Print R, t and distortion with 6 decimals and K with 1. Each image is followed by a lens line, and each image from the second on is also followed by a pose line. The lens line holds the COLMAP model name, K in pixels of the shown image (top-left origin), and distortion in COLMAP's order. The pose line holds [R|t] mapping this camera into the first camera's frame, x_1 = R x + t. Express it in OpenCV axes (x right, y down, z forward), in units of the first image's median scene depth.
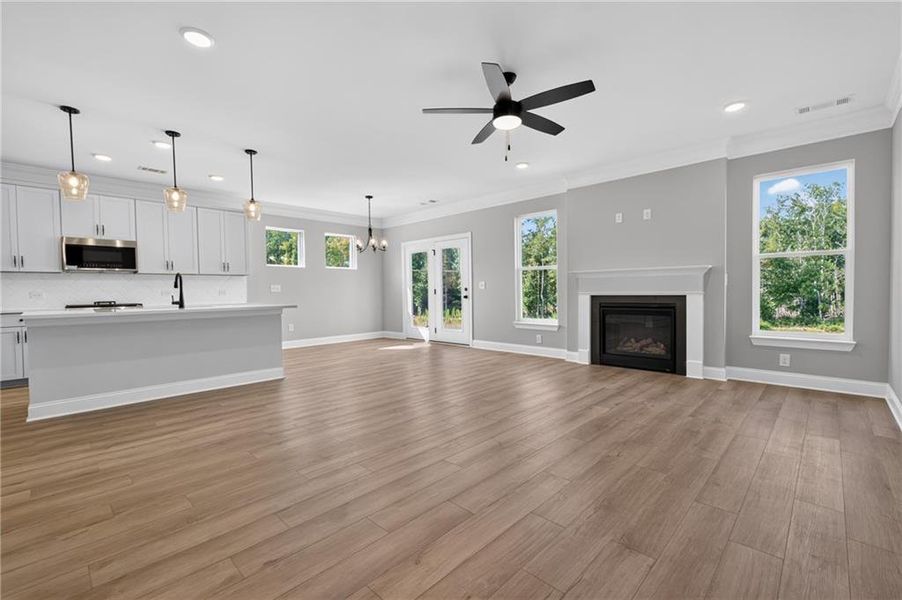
lens RADIAL K [[392.2, 0, 453.9], [0, 392.2, 299.3], [0, 0, 1]] dist [0.004780, -0.000976]
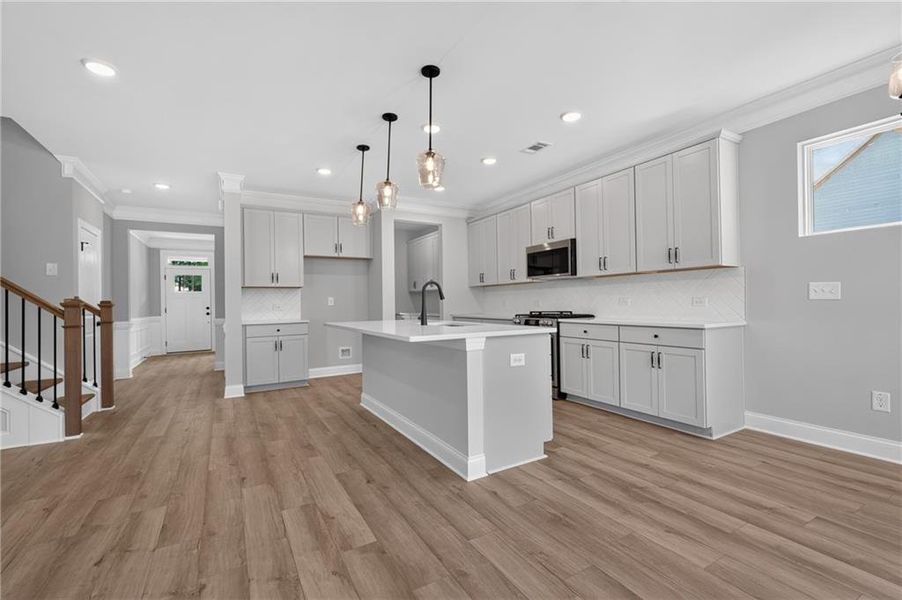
lens RADIAL K [[392.2, 0, 450.2], [0, 392.2, 302.4], [0, 0, 1]] dist [0.004780, -0.000976]
pose [[-0.282500, 0.017375, -0.959110, 0.040498], [-0.000162, 0.999835, 0.018160, -0.030674], [0.959267, 0.005286, -0.282451, 0.996897]]
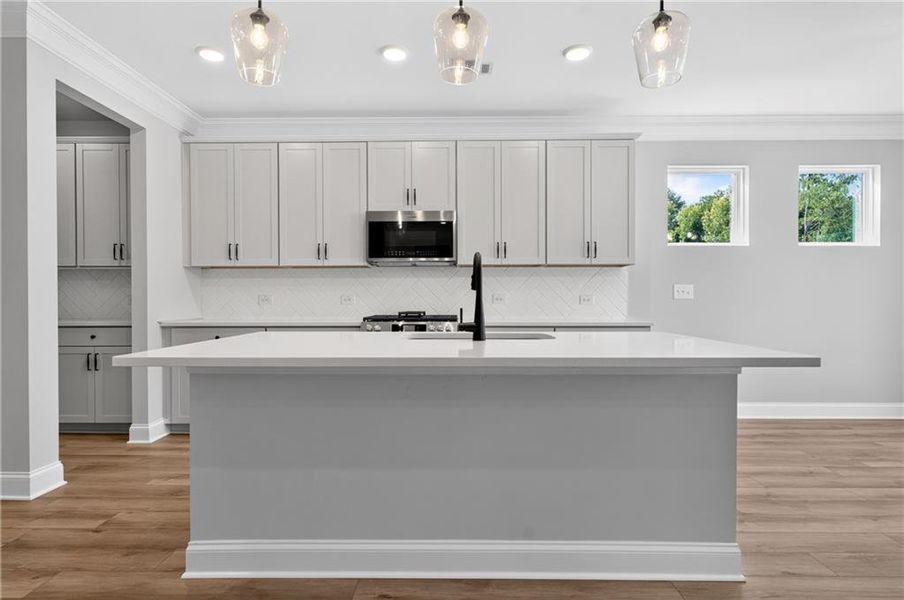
lens RADIAL K [[484.8, 0, 451.5], [0, 484.8, 302.5], [0, 0, 1]] dist [-0.001287, -0.000291]
pose [[0.680849, 0.020373, -0.732141, -0.279658], [-0.024885, 0.999679, 0.004676, -0.013552], [0.732001, 0.015035, 0.681138, 0.507682]]
